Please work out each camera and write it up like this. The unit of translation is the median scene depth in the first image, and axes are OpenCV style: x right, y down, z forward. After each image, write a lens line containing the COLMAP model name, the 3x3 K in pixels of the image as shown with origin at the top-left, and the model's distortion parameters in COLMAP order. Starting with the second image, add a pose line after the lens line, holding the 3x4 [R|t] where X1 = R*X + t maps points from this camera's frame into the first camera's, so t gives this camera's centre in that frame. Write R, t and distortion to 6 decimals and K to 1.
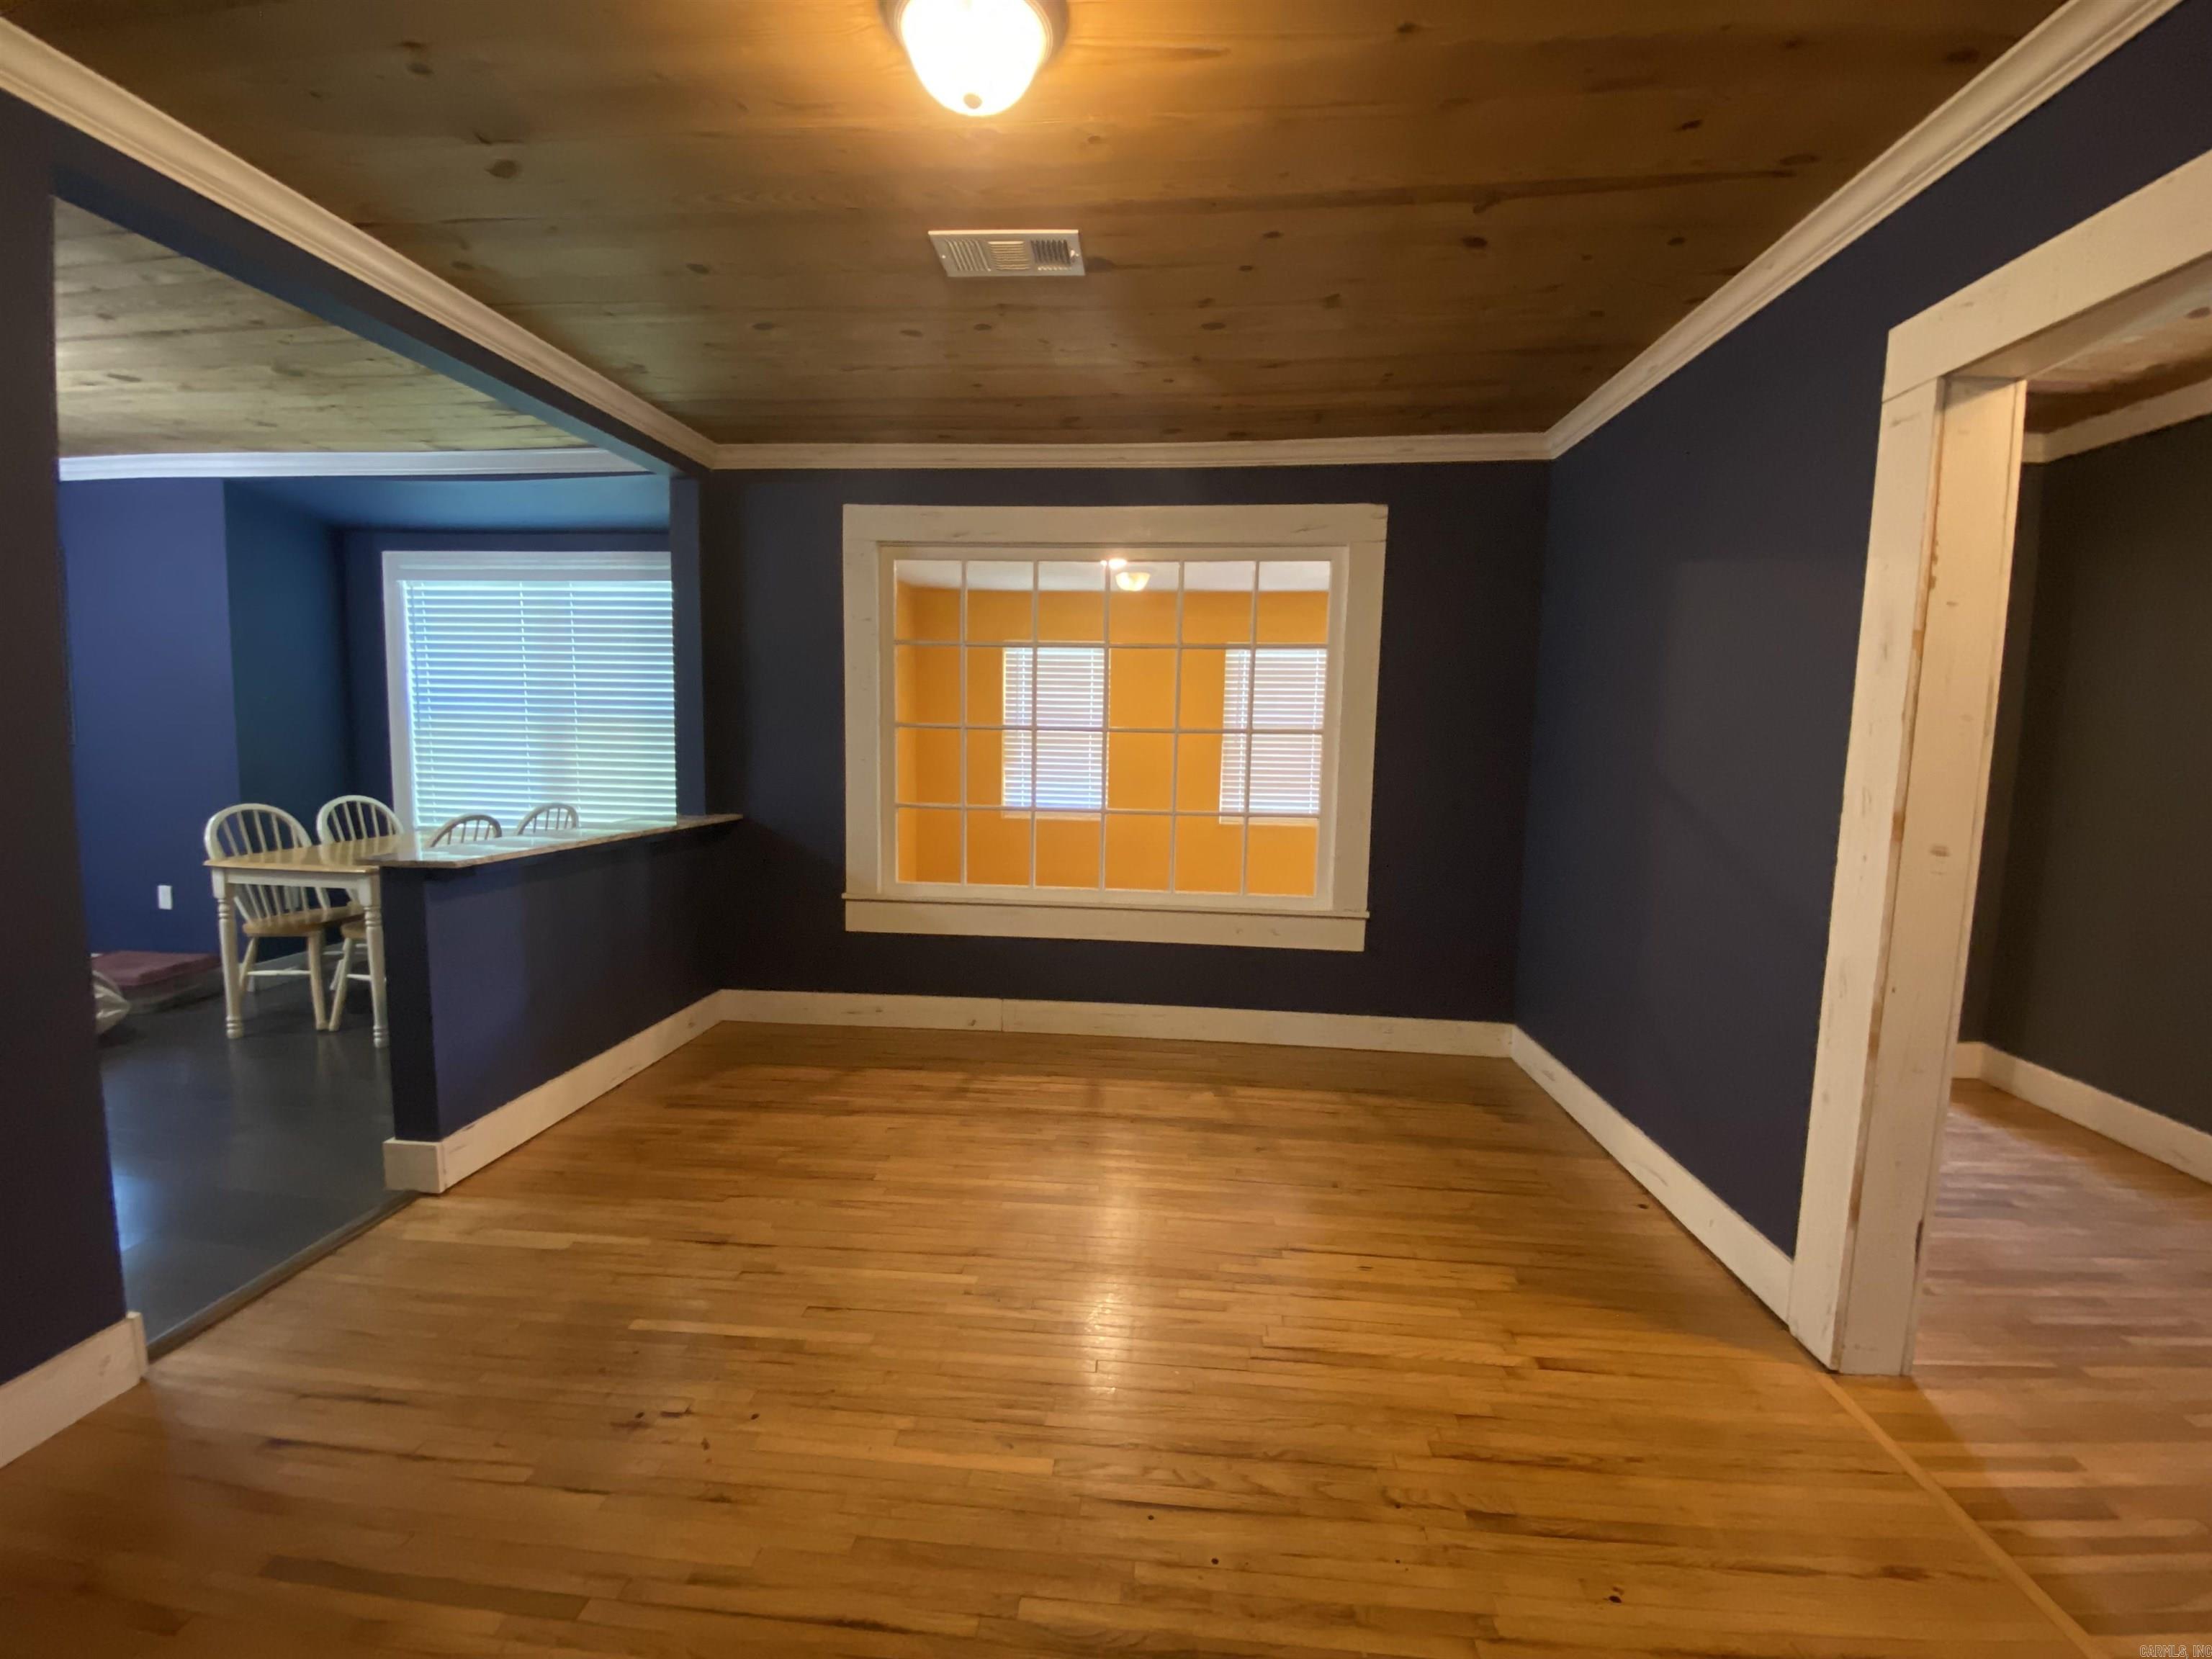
lens RADIAL K [[905.7, 0, 1106.0], [0, 905.7, 829.5], [0, 0, 1]] dist [0.028820, -0.022064]
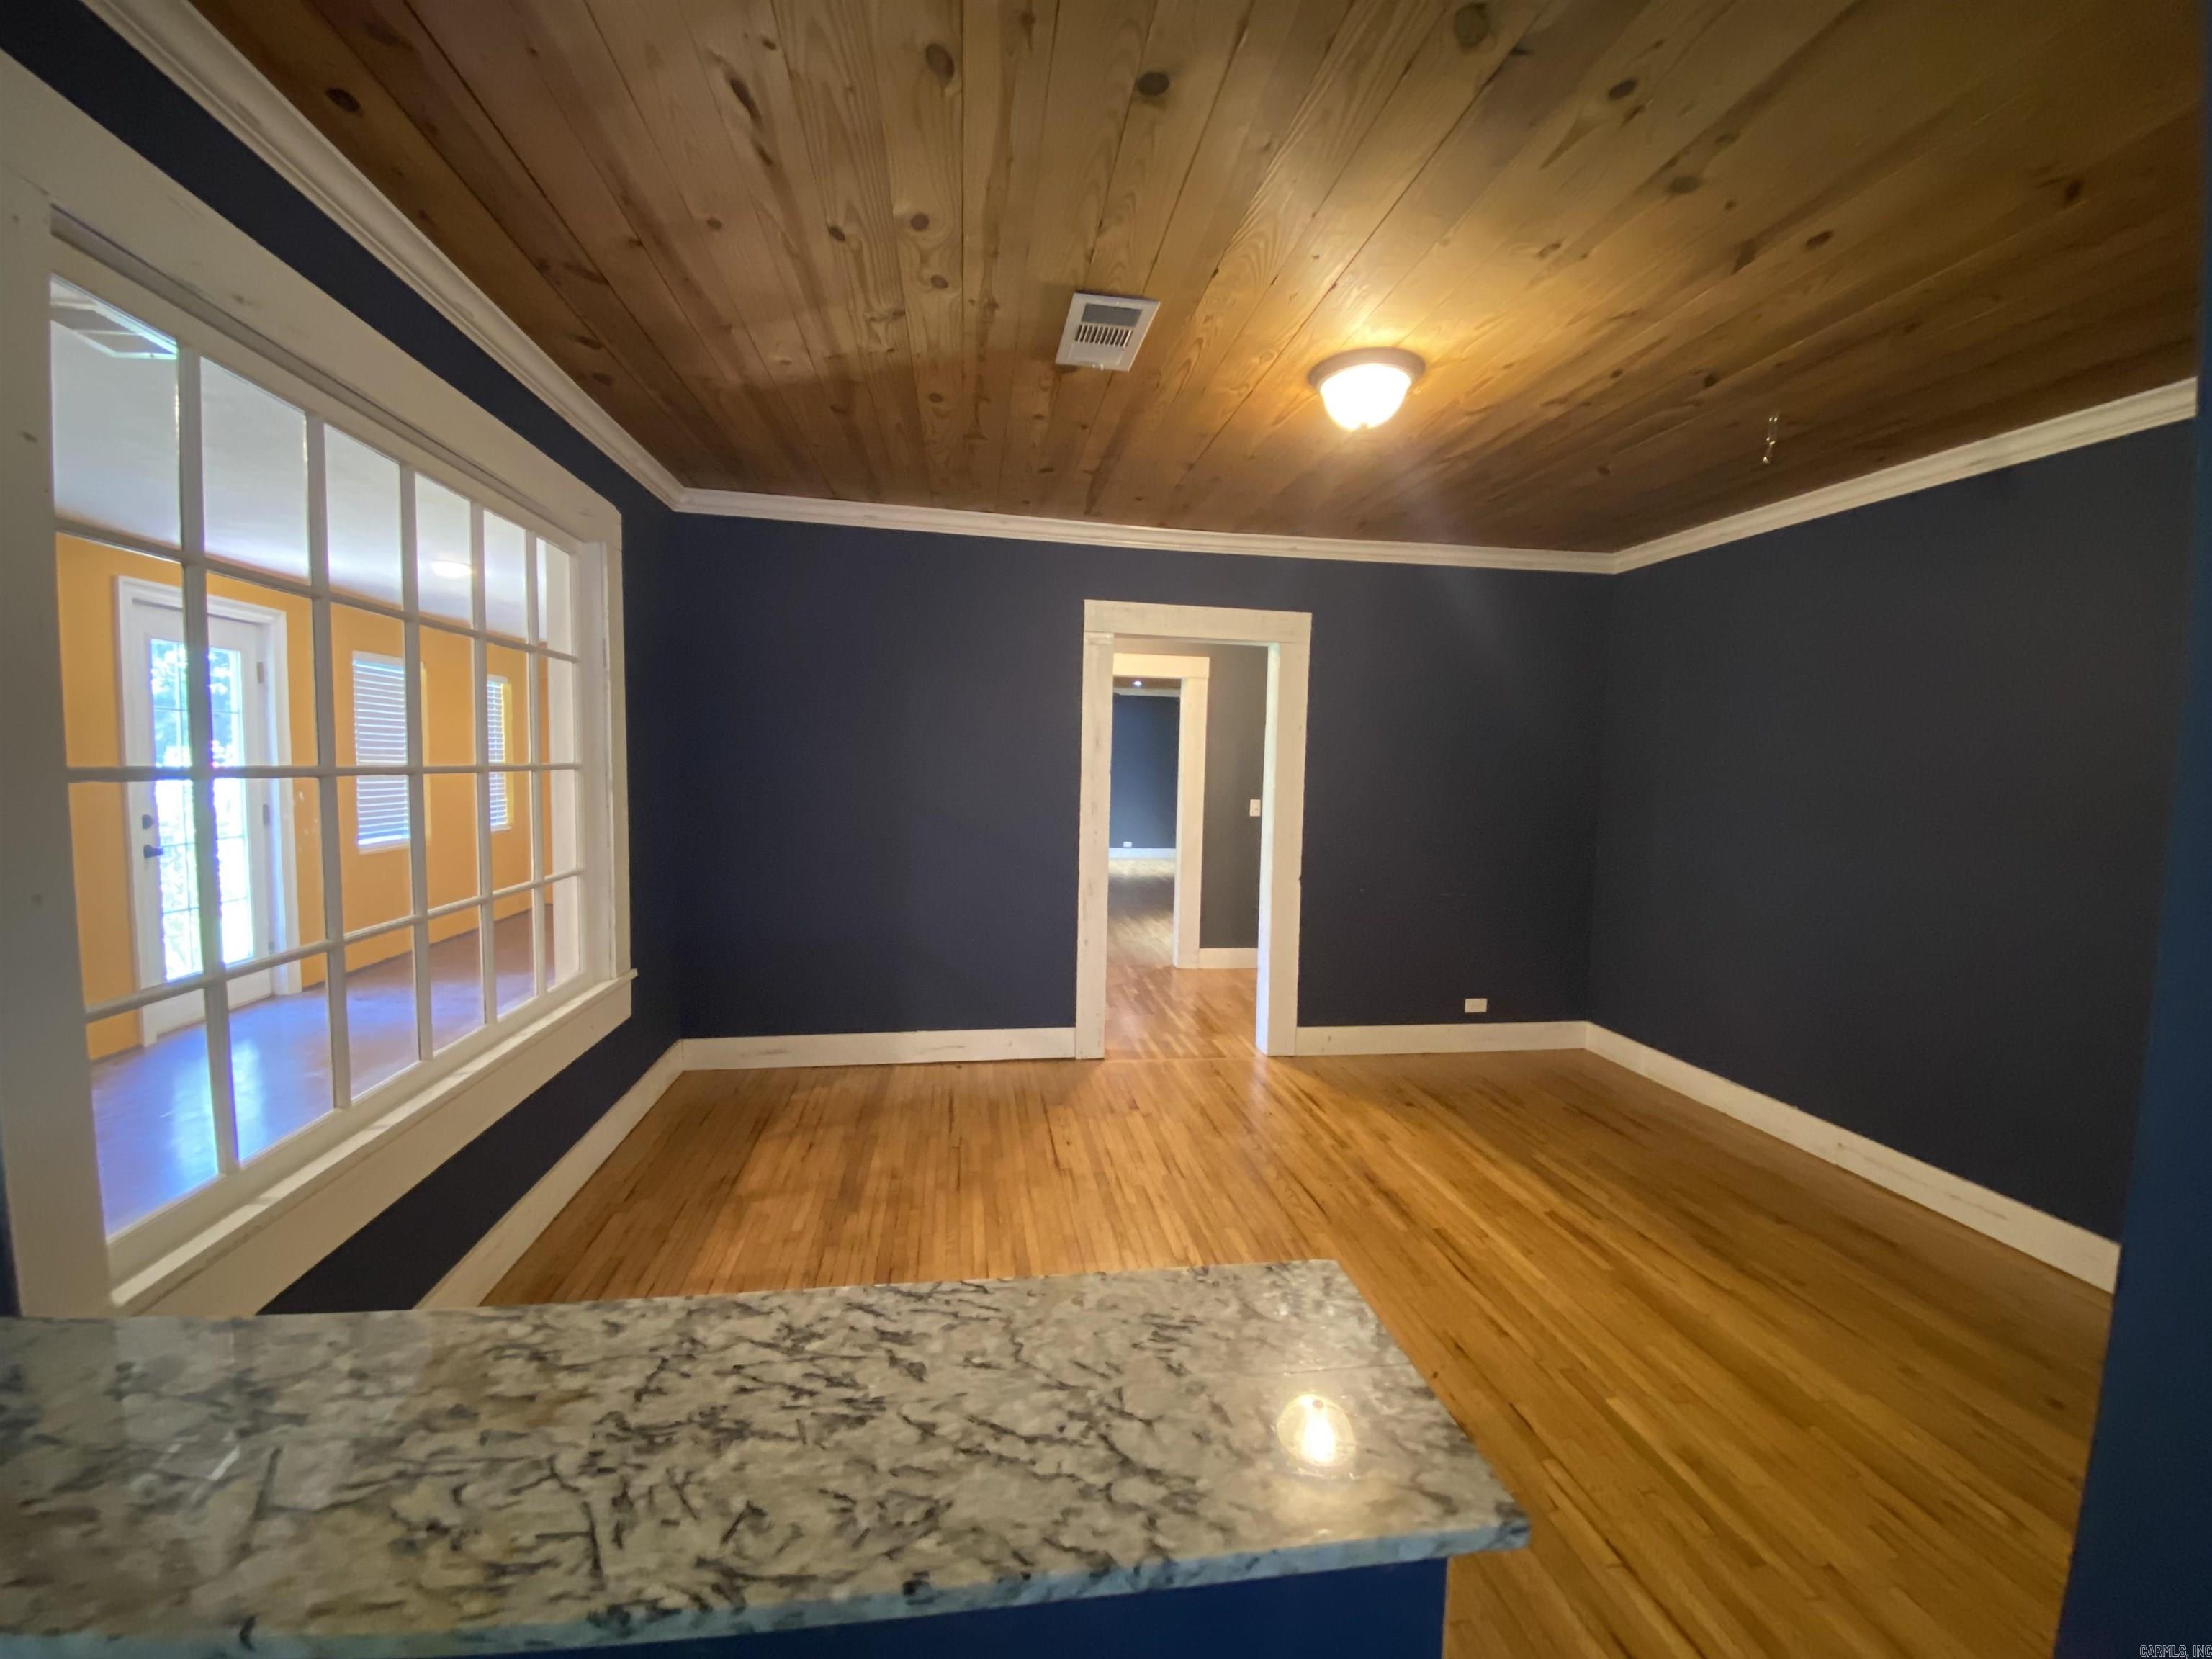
lens RADIAL K [[901.7, 0, 1101.6], [0, 901.7, 827.3], [0, 0, 1]] dist [0.012244, -0.011561]
pose [[-0.248532, -0.095642, 0.963890, -0.634118], [0.072319, 0.990504, 0.116930, -0.113299], [-0.965920, 0.098768, -0.239256, 0.725981]]
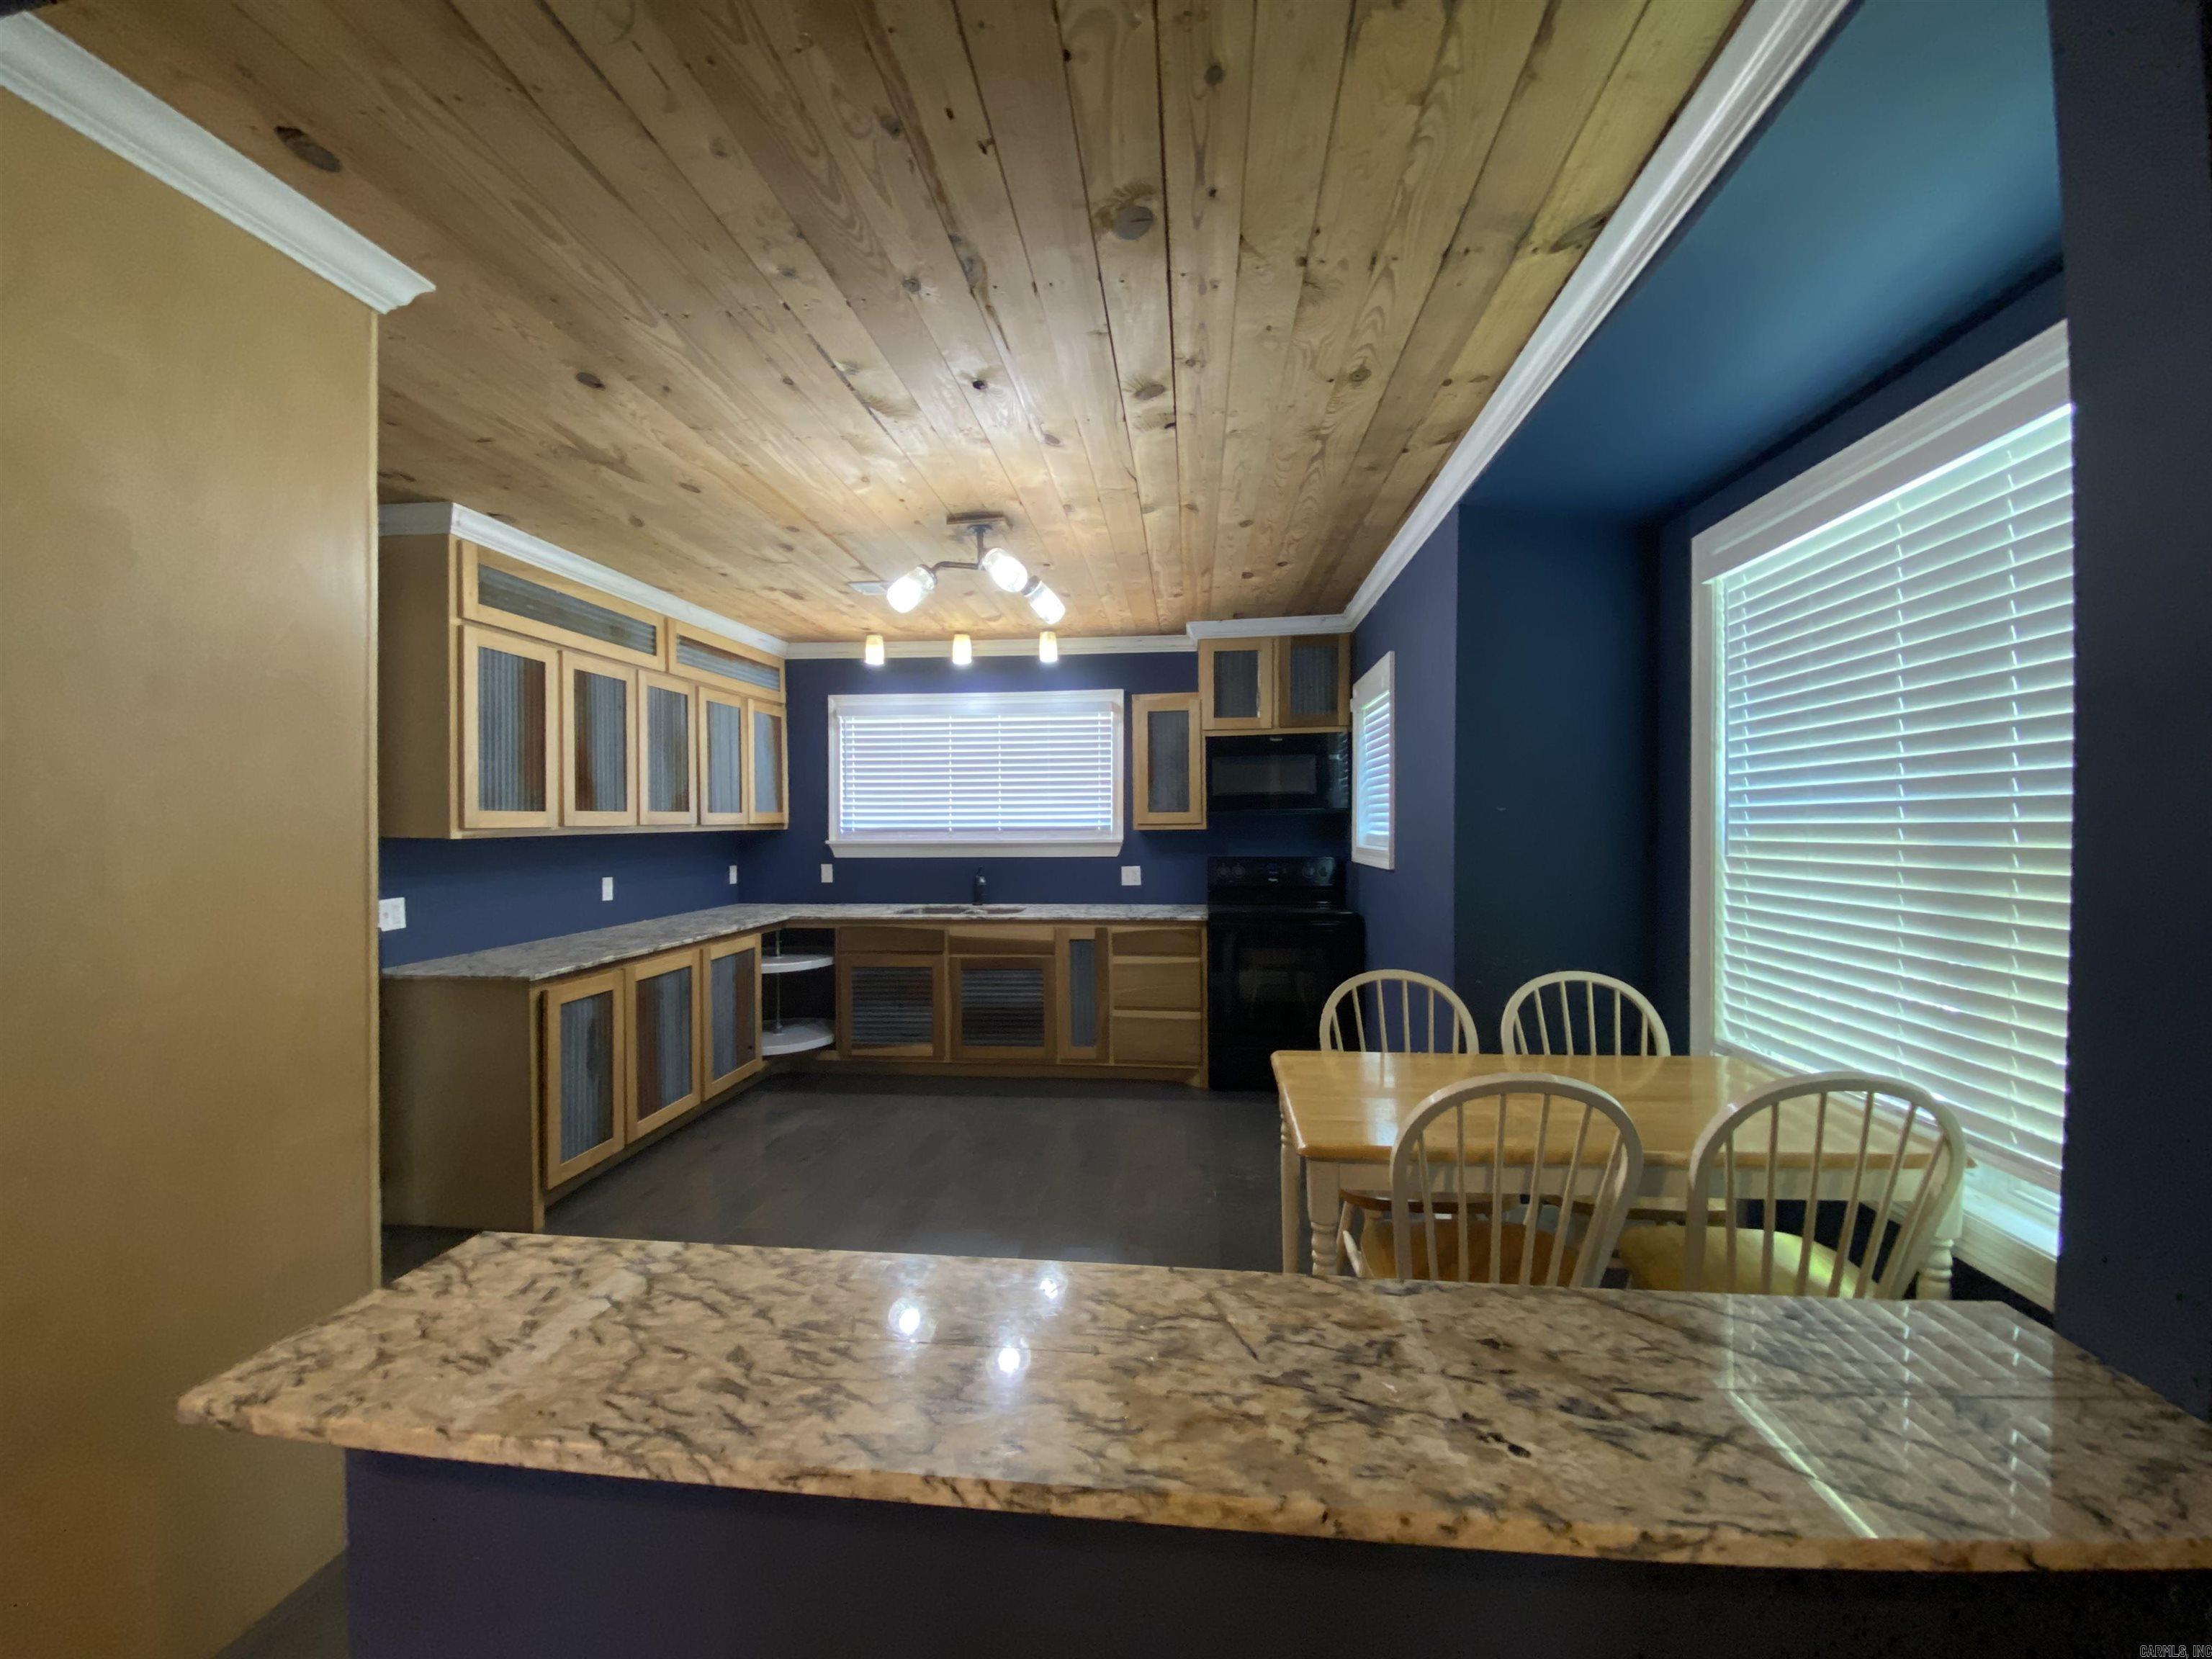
lens RADIAL K [[901.7, 0, 1101.6], [0, 901.7, 827.3], [0, 0, 1]] dist [0.012244, -0.011561]
pose [[-0.012445, -0.020040, -0.999722, -0.284172], [-0.091581, 0.995620, -0.018817, -0.101533], [0.995720, 0.091321, -0.014226, 0.795354]]
